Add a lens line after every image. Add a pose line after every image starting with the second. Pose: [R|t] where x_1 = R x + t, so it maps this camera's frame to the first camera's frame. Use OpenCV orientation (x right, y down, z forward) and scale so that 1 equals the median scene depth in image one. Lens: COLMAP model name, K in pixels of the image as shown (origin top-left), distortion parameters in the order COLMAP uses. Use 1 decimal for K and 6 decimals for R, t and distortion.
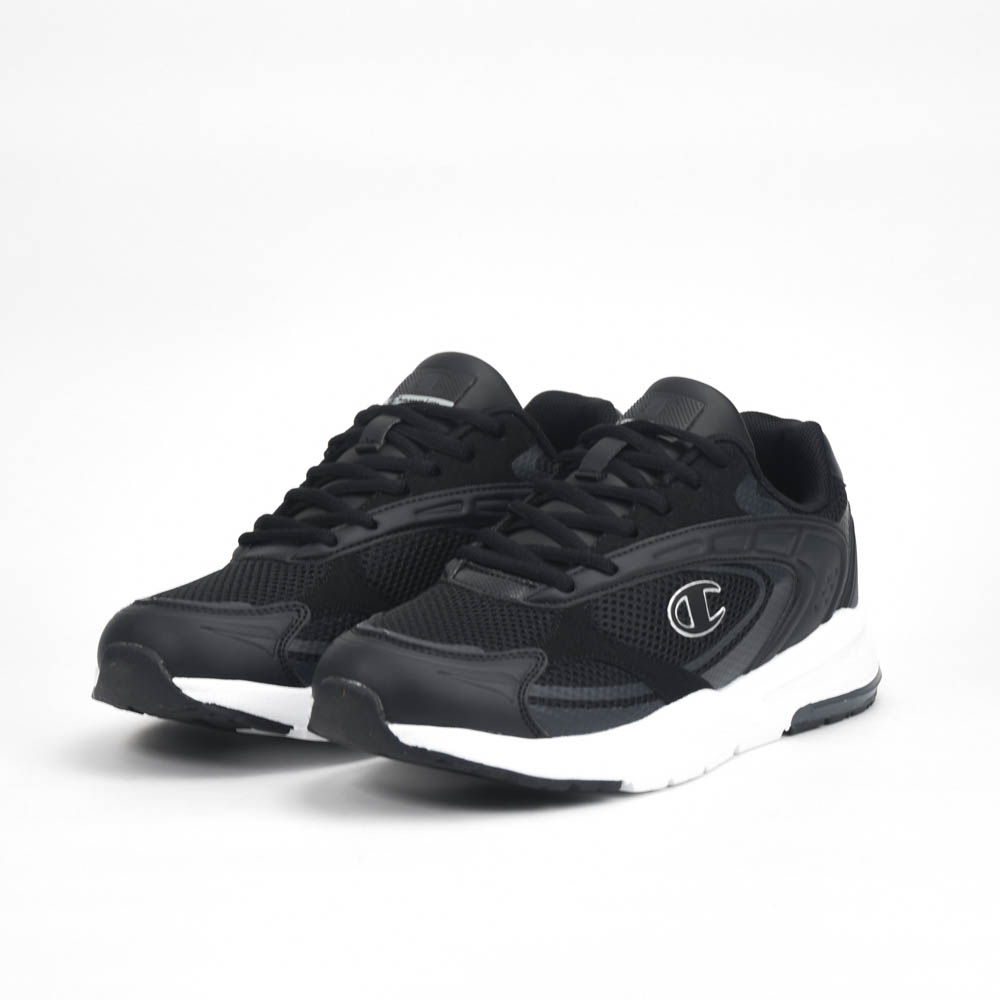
lens RADIAL K [[3855.7, 0, 412.0], [0, 3855.7, 498.7], [0, 0, 1]] dist [1.132752, 0.477479]
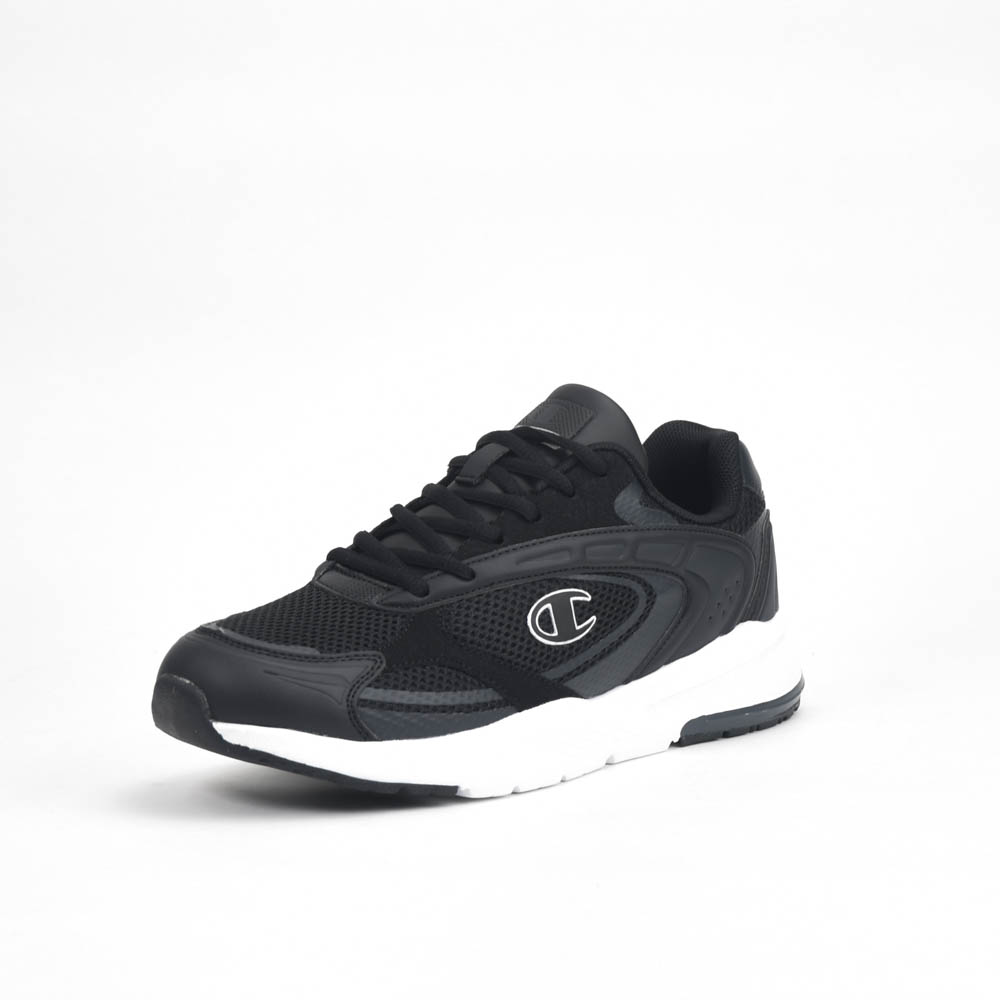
lens RADIAL K [[3855.7, 0, 412.0], [0, 3855.7, 498.7], [0, 0, 1]] dist [1.132752, 0.477479]
pose [[0.986666, 0.026309, -0.160618, 0.195133], [-0.026119, 0.999653, 0.003294, -0.004319], [0.160649, 0.000945, 0.987011, 0.011395]]
